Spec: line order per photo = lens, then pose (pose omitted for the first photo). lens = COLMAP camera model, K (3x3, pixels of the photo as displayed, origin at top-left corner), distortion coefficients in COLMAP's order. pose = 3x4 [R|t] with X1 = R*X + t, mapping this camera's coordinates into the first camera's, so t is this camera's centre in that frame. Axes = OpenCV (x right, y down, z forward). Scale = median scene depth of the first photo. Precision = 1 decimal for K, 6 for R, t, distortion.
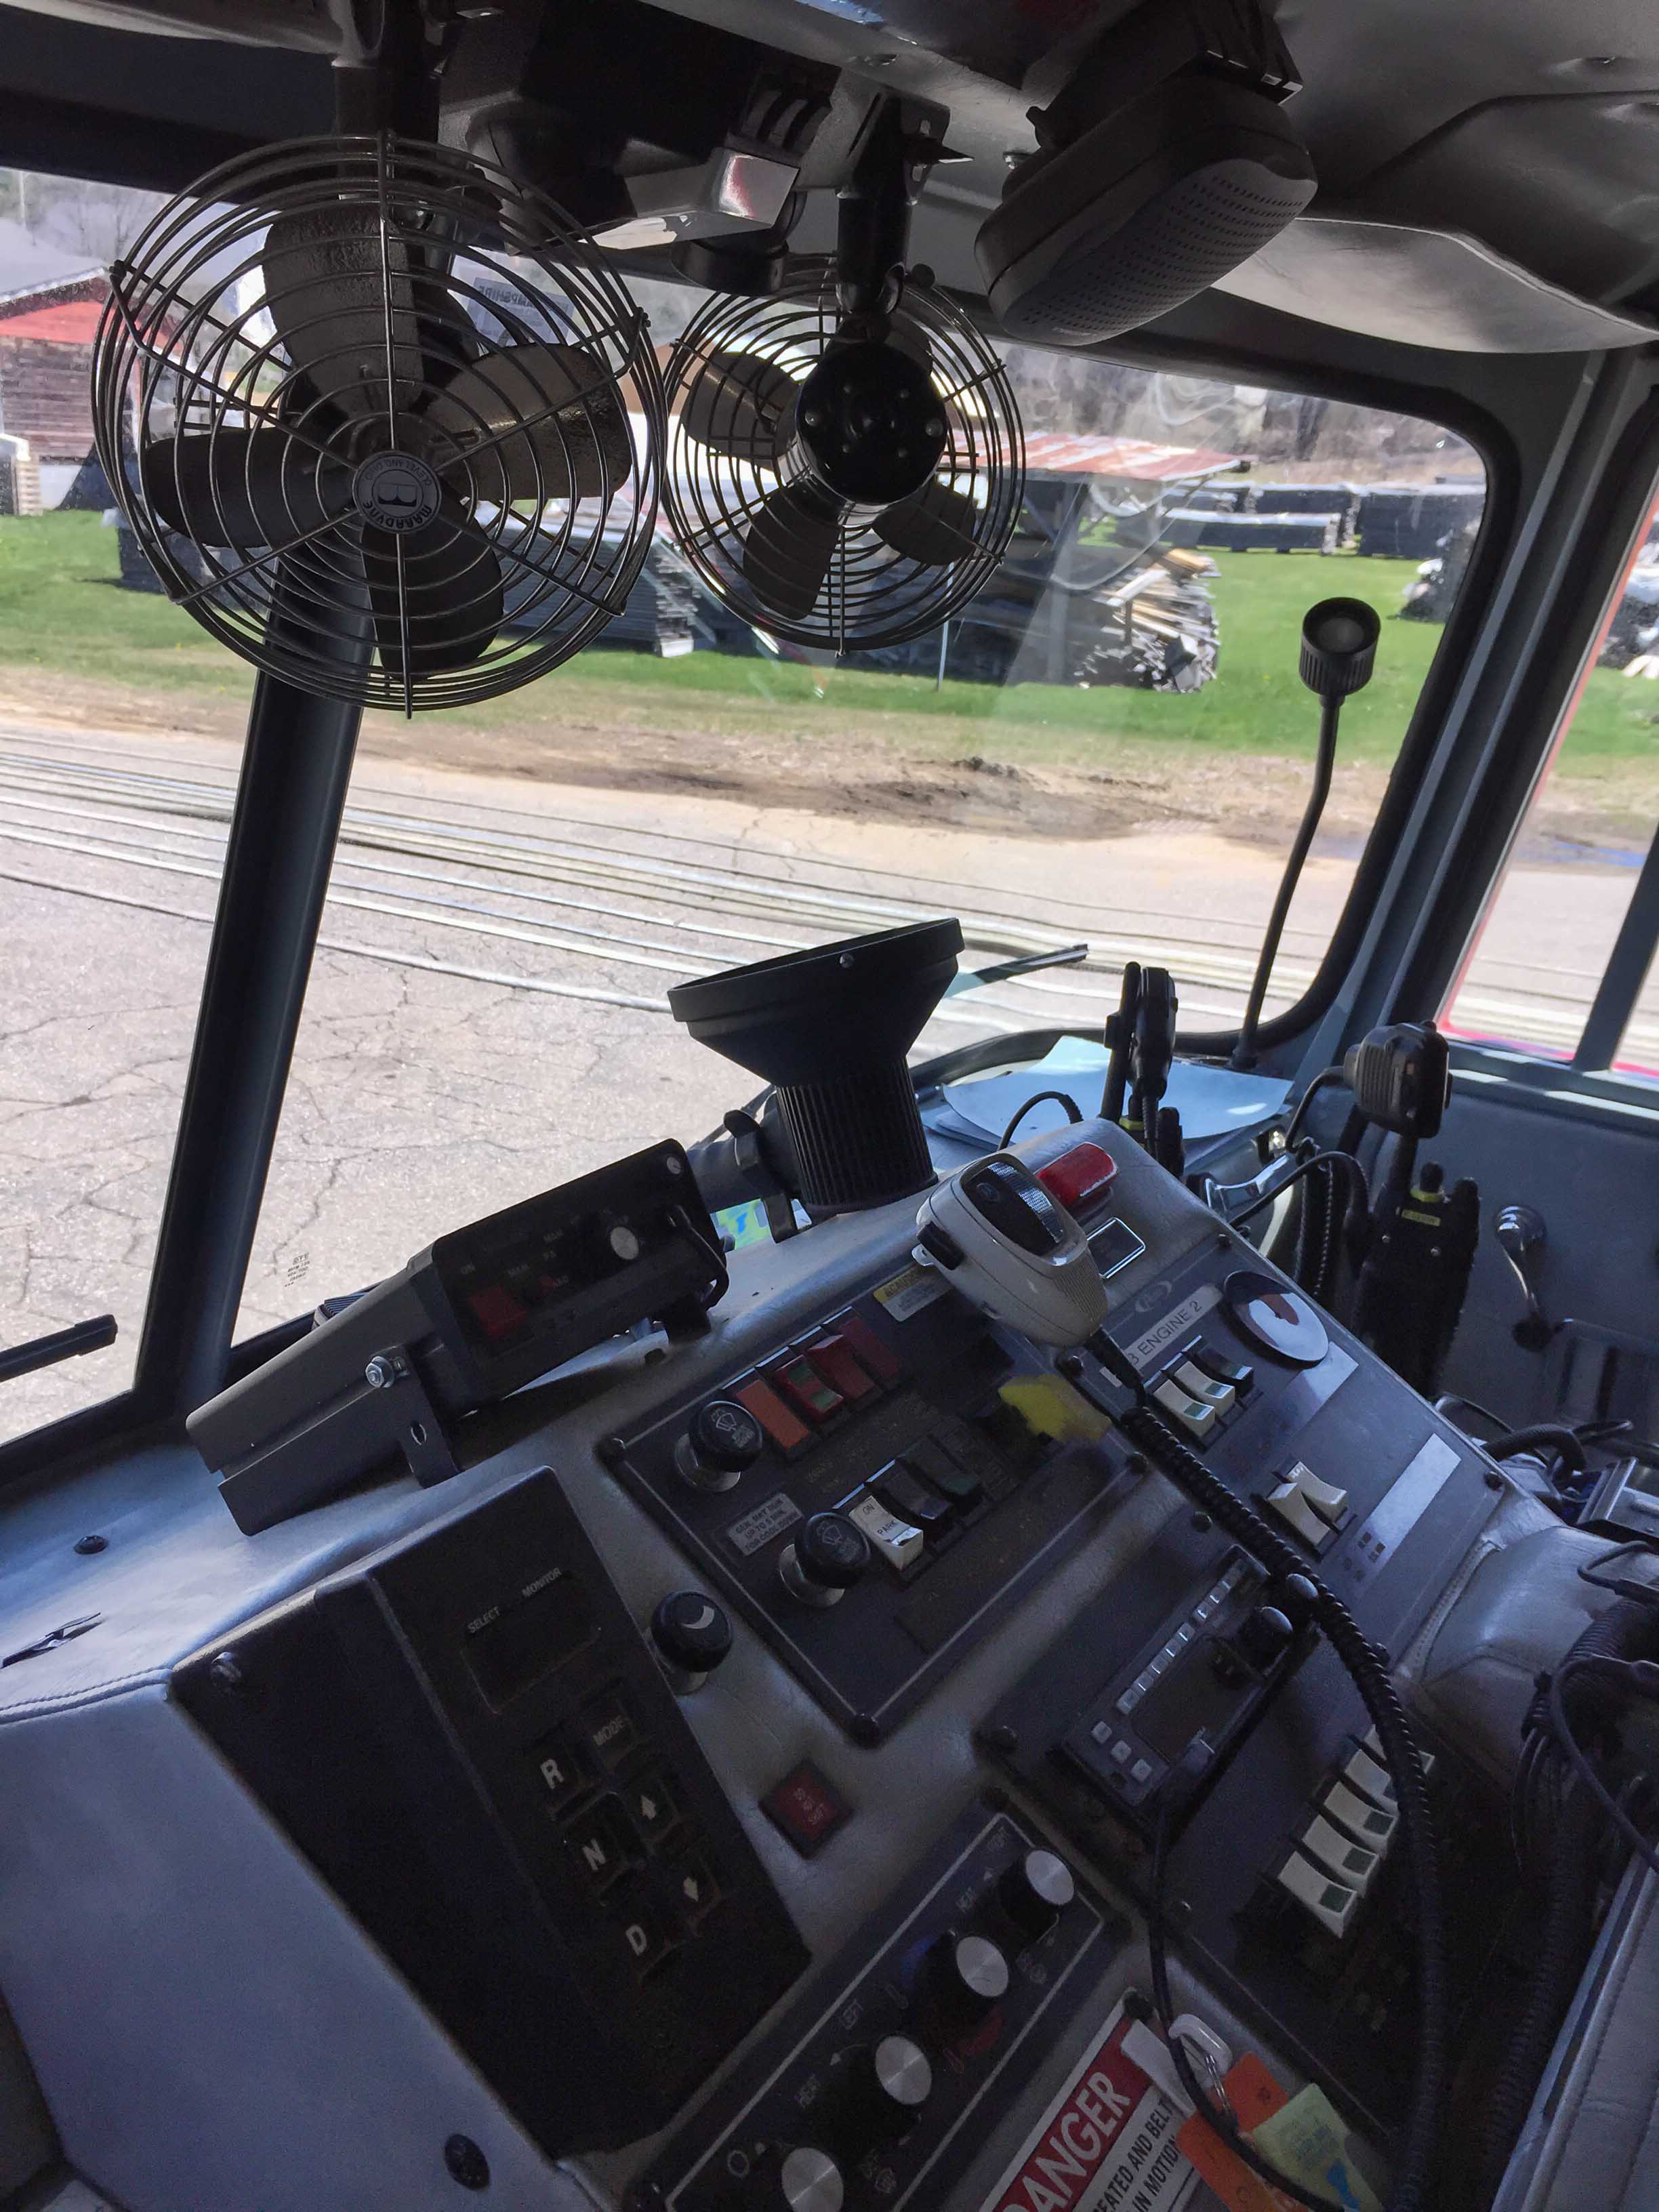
lens RADIAL K [[1895.5, 0, 831.3], [0, 1895.5, 1101.6], [0, 0, 1]] dist [0.092306, -0.132447]
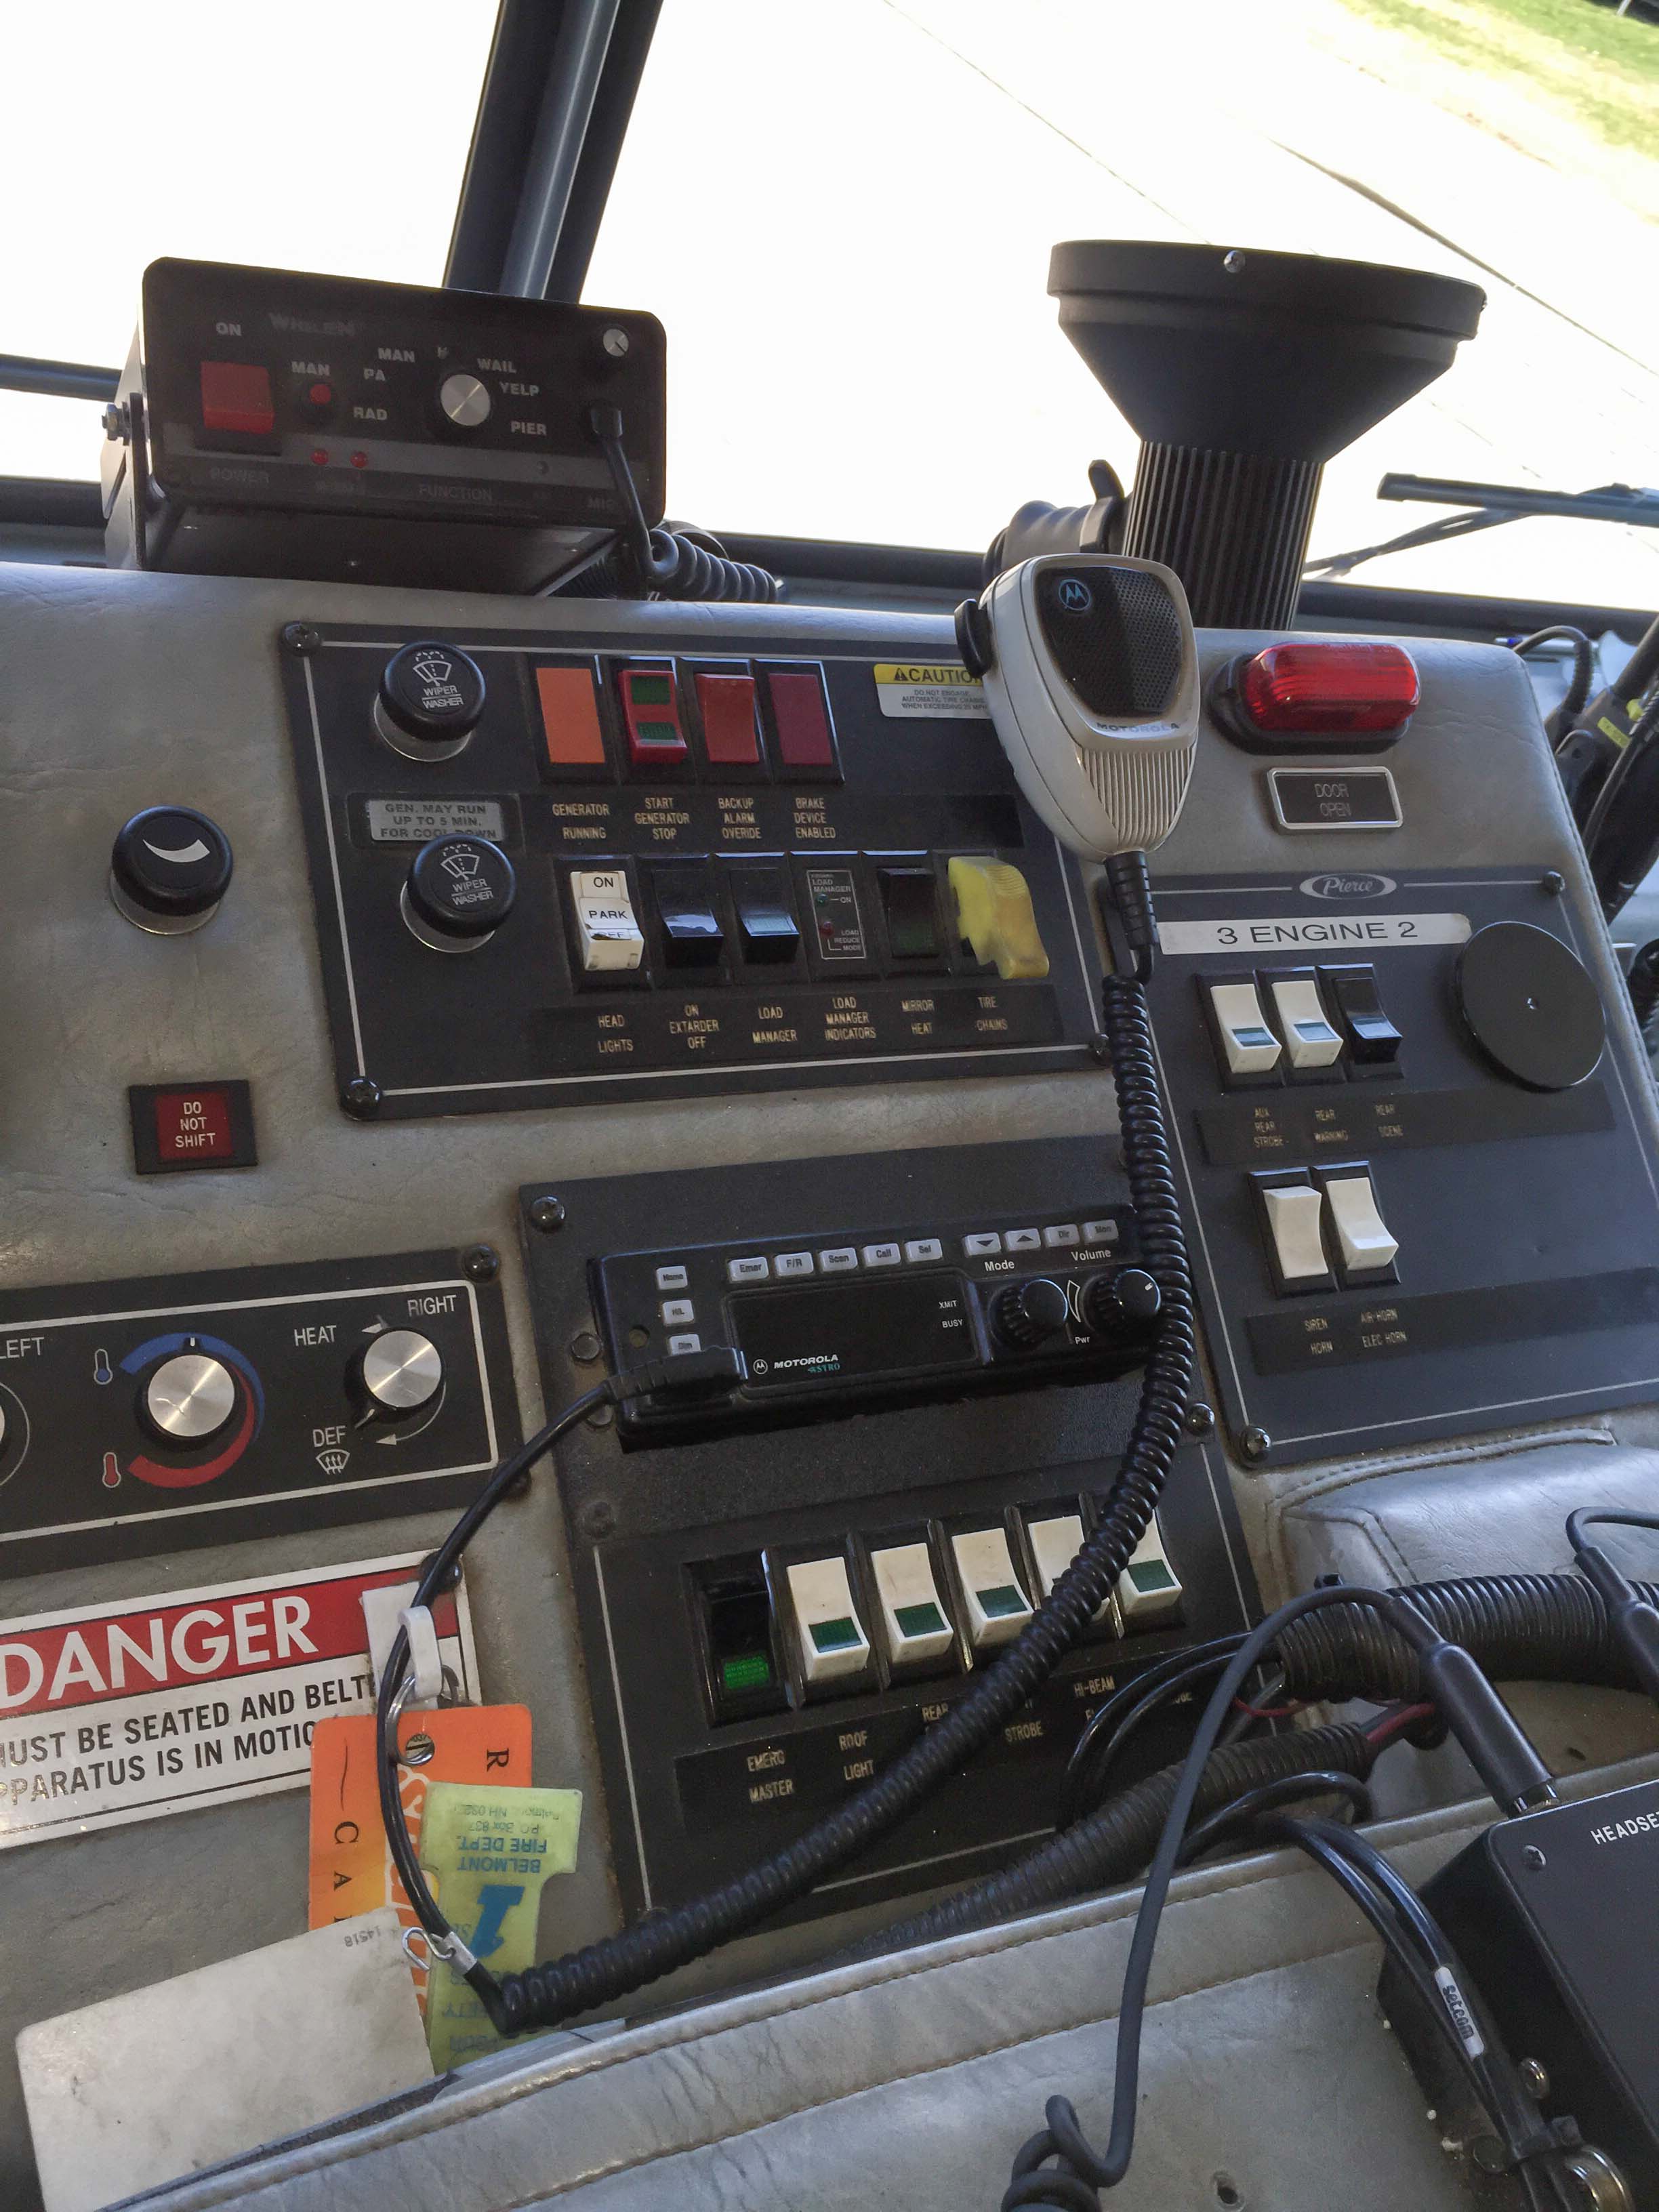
lens RADIAL K [[1895.5, 0, 827.3], [0, 1895.5, 1103.1], [0, 0, 1]] dist [0.092306, -0.132447]
pose [[0.797266, 0.490355, -0.352021, 0.475117], [-0.372594, 0.858590, 0.352131, -0.004602], [0.474911, -0.149581, 0.867228, 0.476887]]
